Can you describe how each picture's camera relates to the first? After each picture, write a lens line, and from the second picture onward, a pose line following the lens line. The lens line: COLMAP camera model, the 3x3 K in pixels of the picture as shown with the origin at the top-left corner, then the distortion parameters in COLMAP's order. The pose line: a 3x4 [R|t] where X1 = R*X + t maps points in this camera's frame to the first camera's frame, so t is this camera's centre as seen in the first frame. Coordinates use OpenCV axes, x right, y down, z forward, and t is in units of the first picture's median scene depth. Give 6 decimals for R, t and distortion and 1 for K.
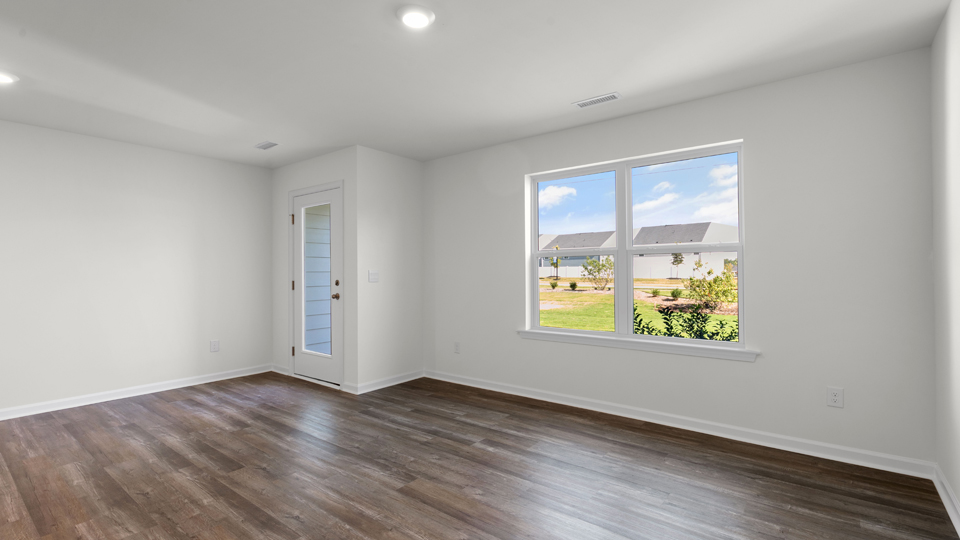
lens RADIAL K [[440.9, 0, 480.0], [0, 440.9, 270.0], [0, 0, 1]] dist [0.004217, 0.000588]
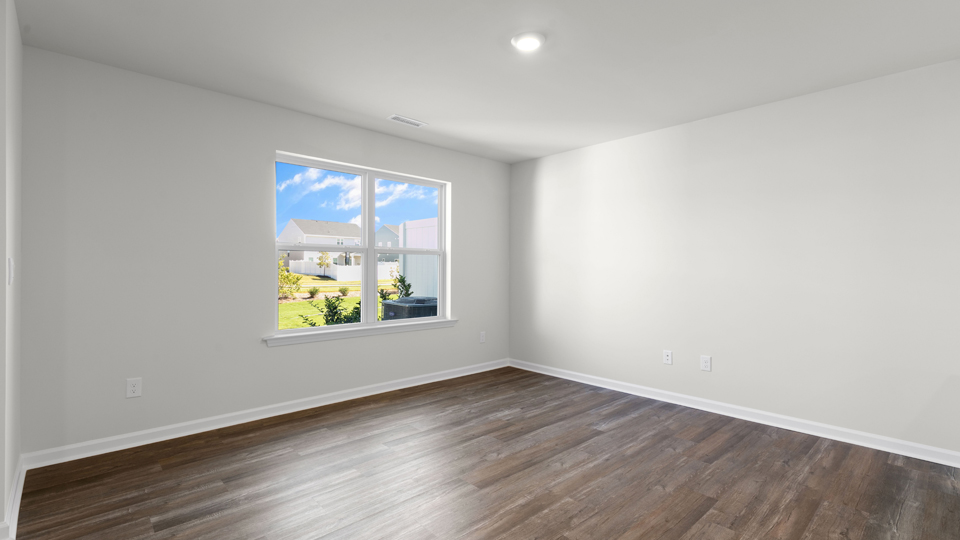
lens RADIAL K [[440.9, 0, 480.0], [0, 440.9, 270.0], [0, 0, 1]] dist [0.004217, 0.000588]
pose [[0.141318, 0.005054, 0.989951, -0.928527], [-0.014975, 0.999883, -0.002967, 0.011408], [-0.989851, -0.014405, 0.141377, 0.693663]]
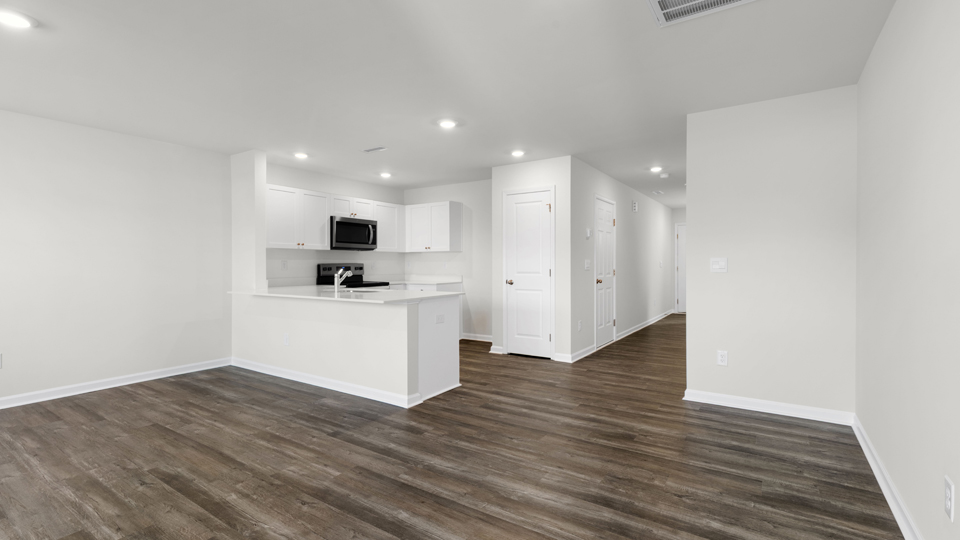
lens RADIAL K [[430.3, 0, 480.0], [0, 430.3, 270.0], [0, 0, 1]] dist [0.005947, 0.000770]
pose [[-0.996756, 0.013844, -0.079284, -0.840174], [0.012988, 0.999852, 0.011312, 0.013918], [0.079428, 0.010246, -0.996788, 1.527130]]
